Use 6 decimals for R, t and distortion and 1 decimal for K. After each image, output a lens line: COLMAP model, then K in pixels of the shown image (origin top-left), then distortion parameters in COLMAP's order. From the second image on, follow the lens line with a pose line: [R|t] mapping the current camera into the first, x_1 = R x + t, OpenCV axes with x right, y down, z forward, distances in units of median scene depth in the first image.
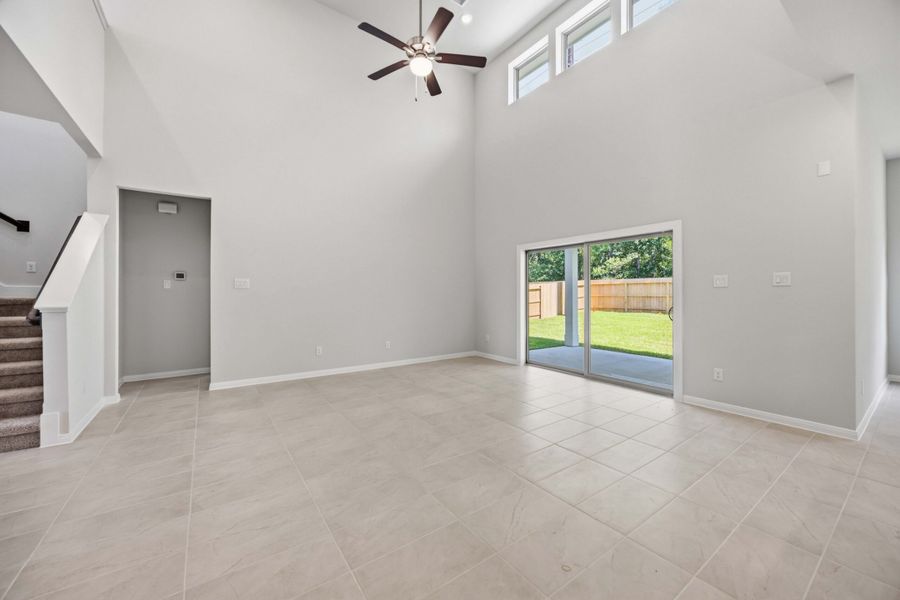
lens RADIAL K [[347.9, 0, 451.3], [0, 347.9, 296.2], [0, 0, 1]] dist [-0.001309, -0.000110]
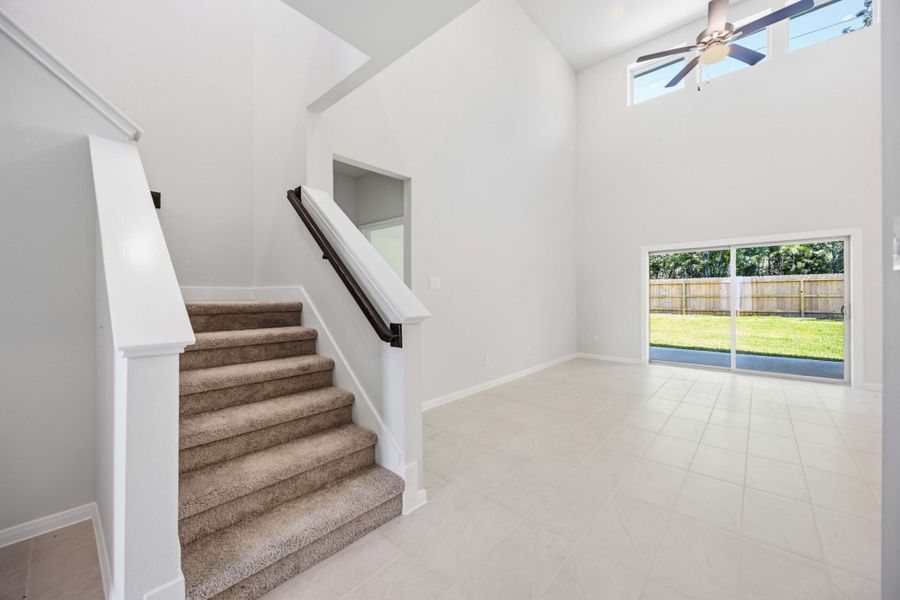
lens RADIAL K [[347.9, 0, 452.0], [0, 347.9, 298.4], [0, 0, 1]] dist [-0.001309, -0.000110]
pose [[0.973112, -0.009904, 0.230121, -0.720648], [0.009749, 0.999951, 0.001811, -0.001361], [-0.230127, 0.000481, 0.973160, 0.175691]]
